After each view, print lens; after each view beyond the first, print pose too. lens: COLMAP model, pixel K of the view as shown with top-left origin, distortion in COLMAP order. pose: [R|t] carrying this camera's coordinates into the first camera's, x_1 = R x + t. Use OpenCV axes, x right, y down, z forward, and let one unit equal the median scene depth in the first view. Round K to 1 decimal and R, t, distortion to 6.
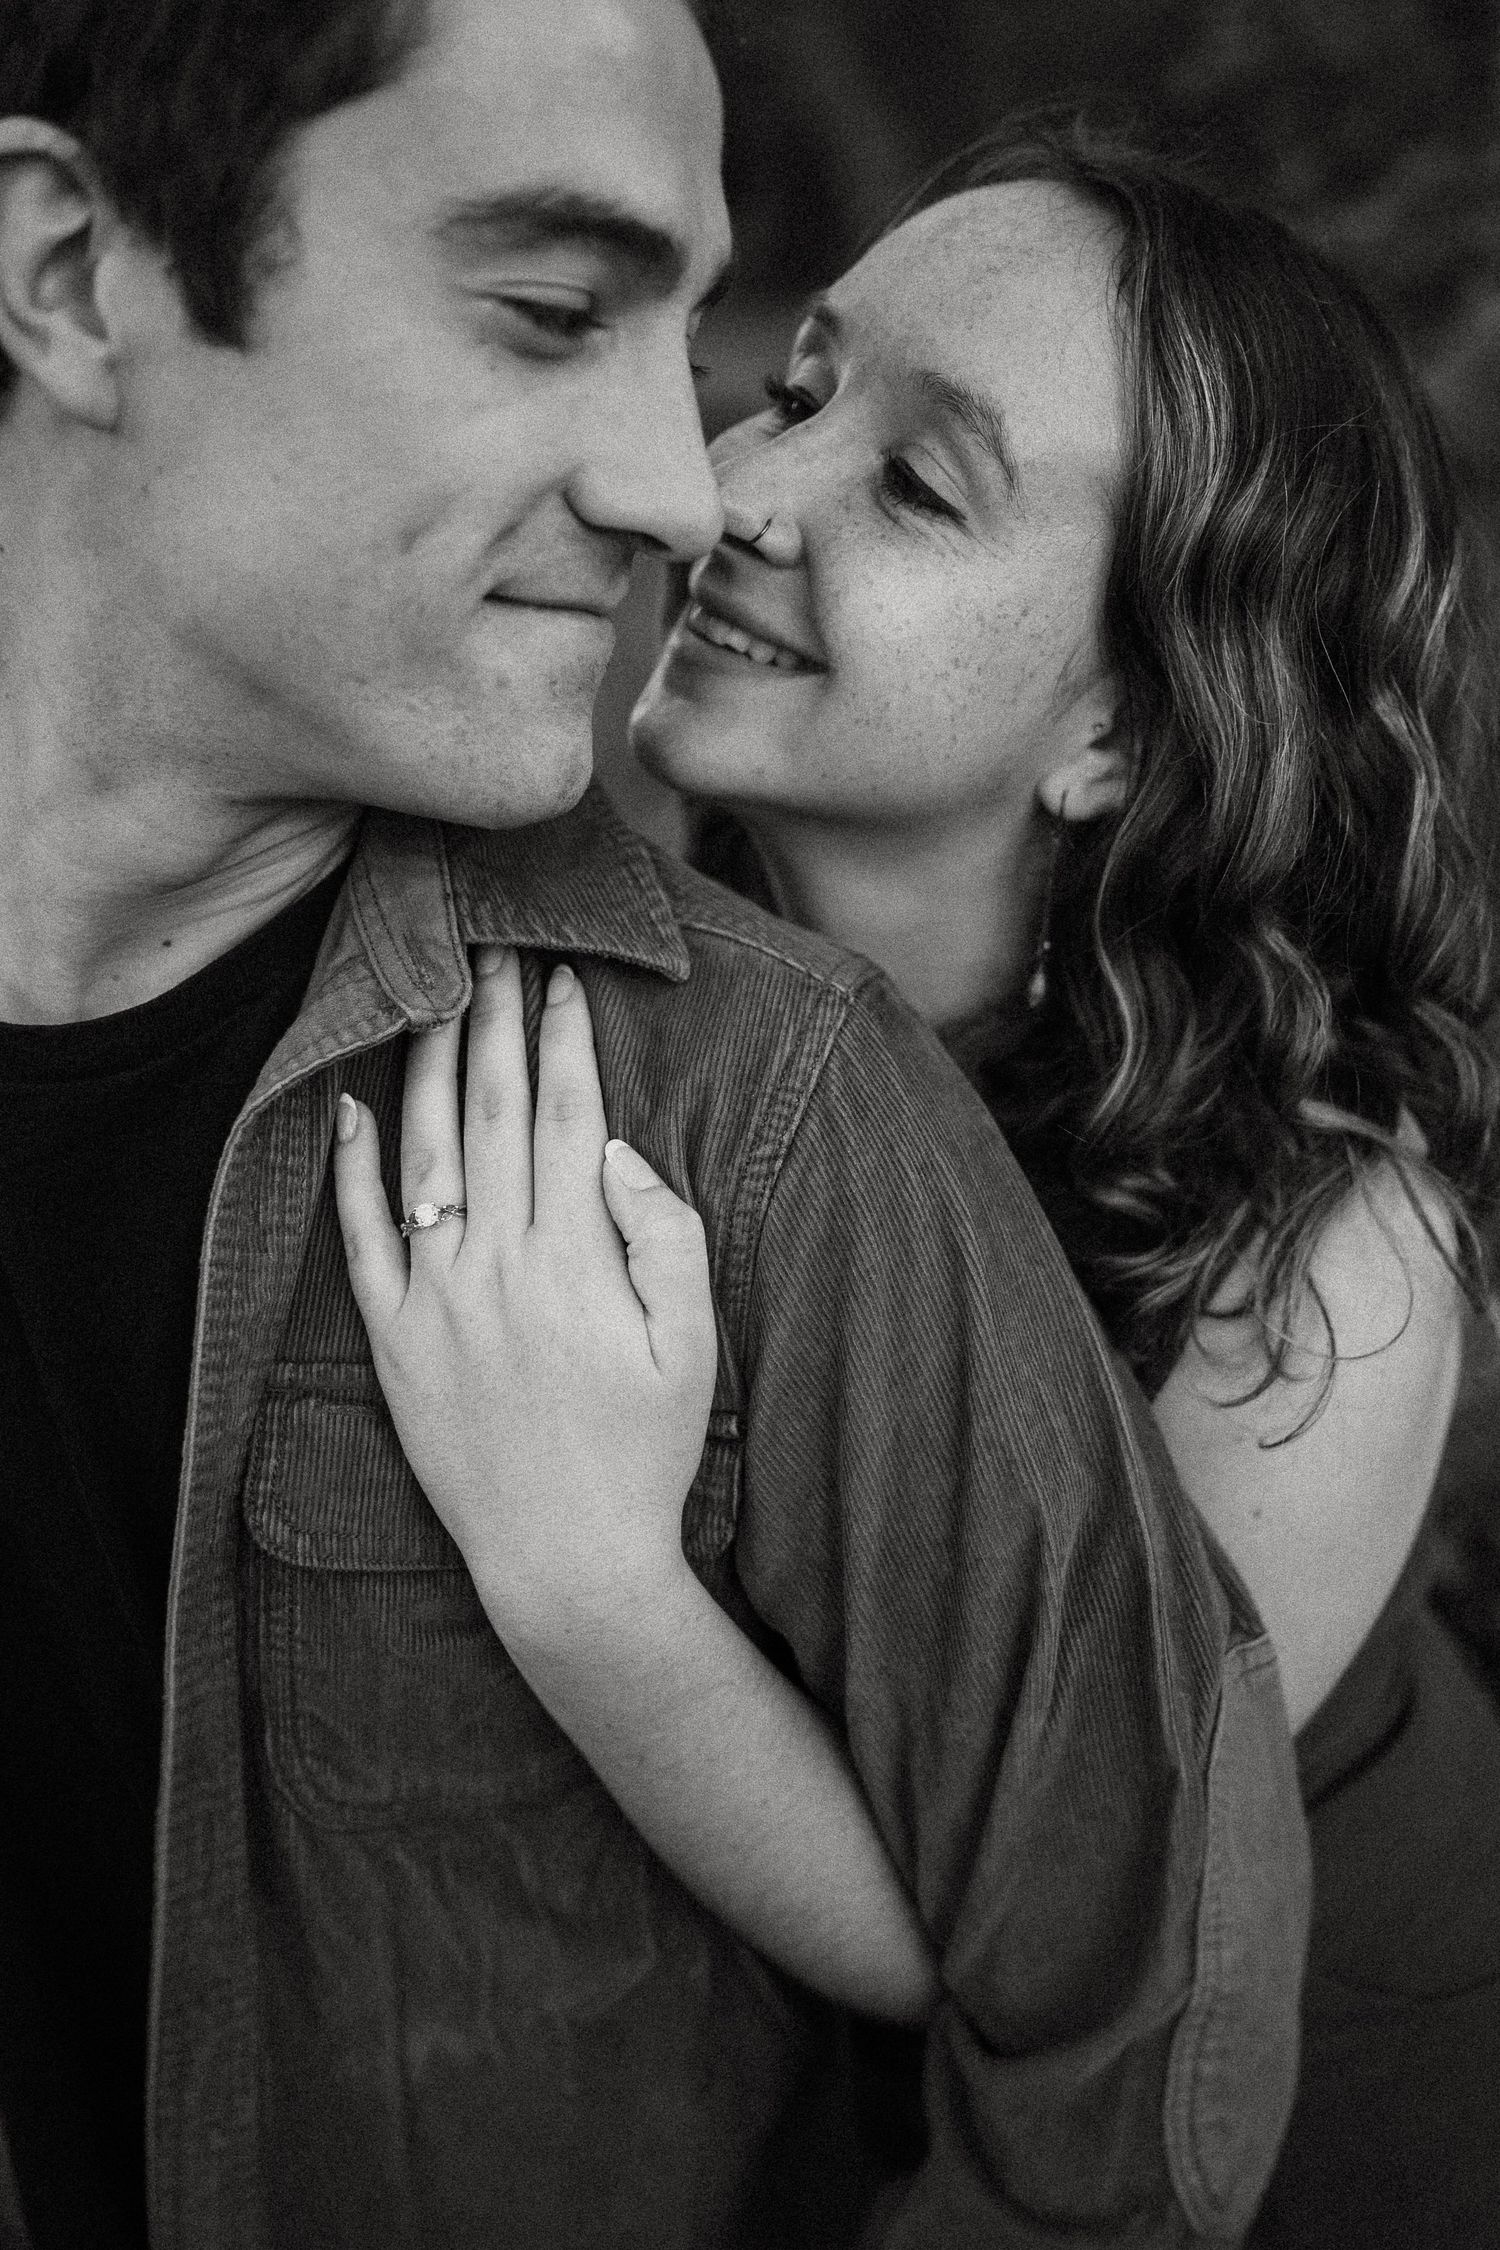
lens RADIAL K [[2091.2, 0, 752.6], [0, 2091.2, 1200.8], [0, 0, 1]] dist [0.001409, 0.008936]
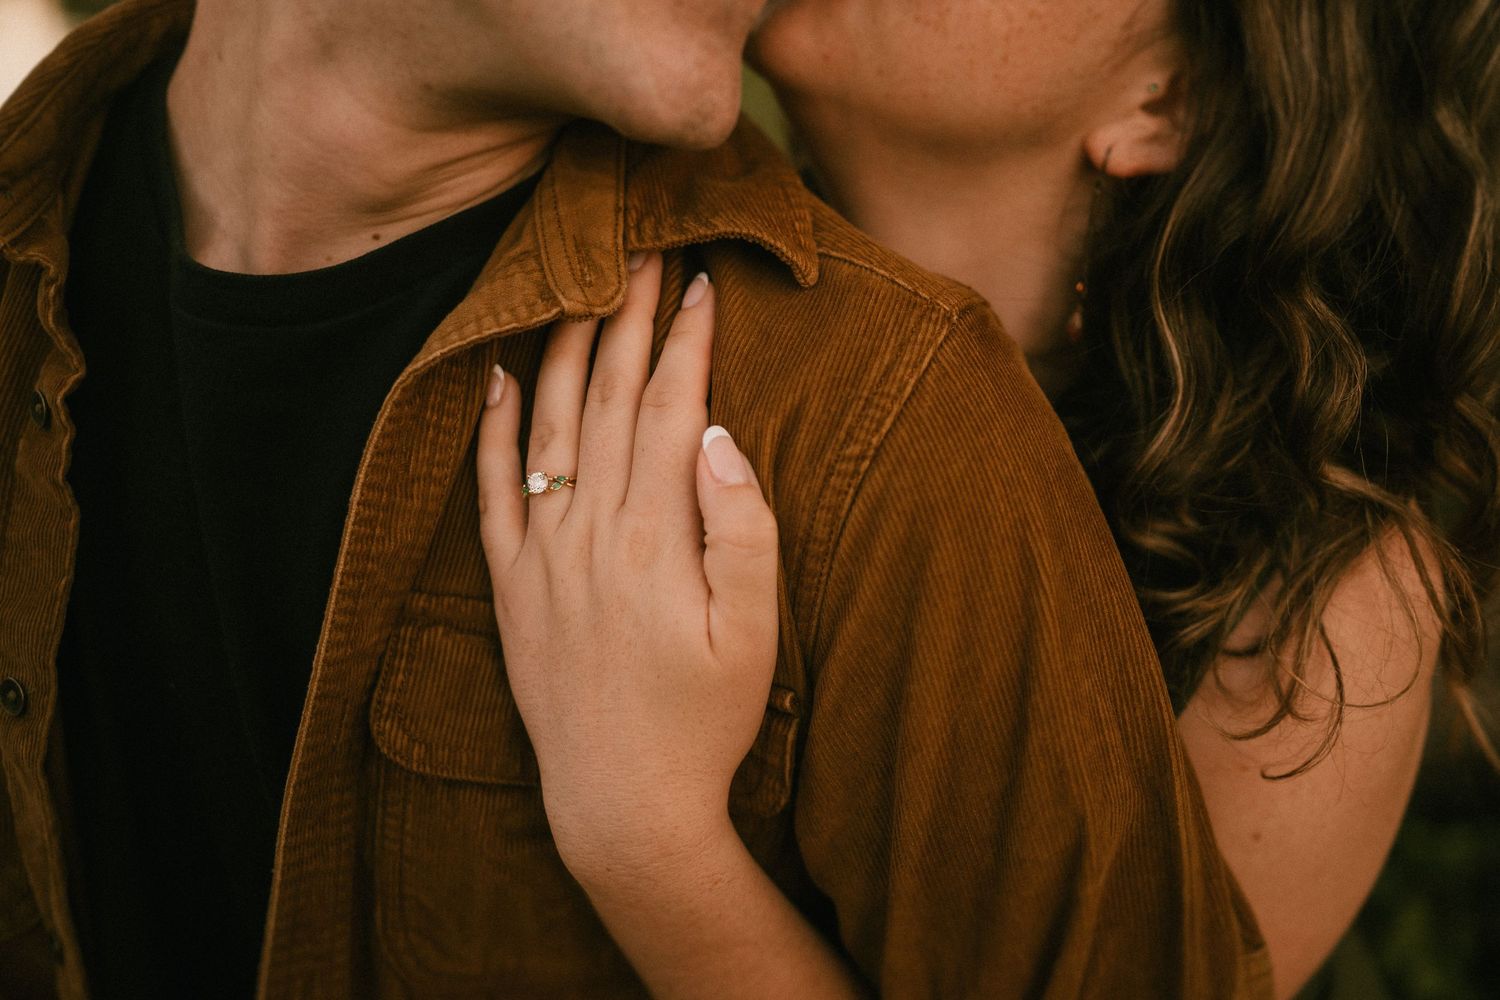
lens RADIAL K [[1486.2, 0, 602.6], [0, 1486.2, 498.1], [0, 0, 1]] dist [-0.007026, 0.023883]
pose [[0.979058, 0.103492, -0.175313, 0.013694], [-0.100659, 0.994607, 0.024997, -0.005752], [0.176954, -0.006827, 0.984195, 0.217270]]
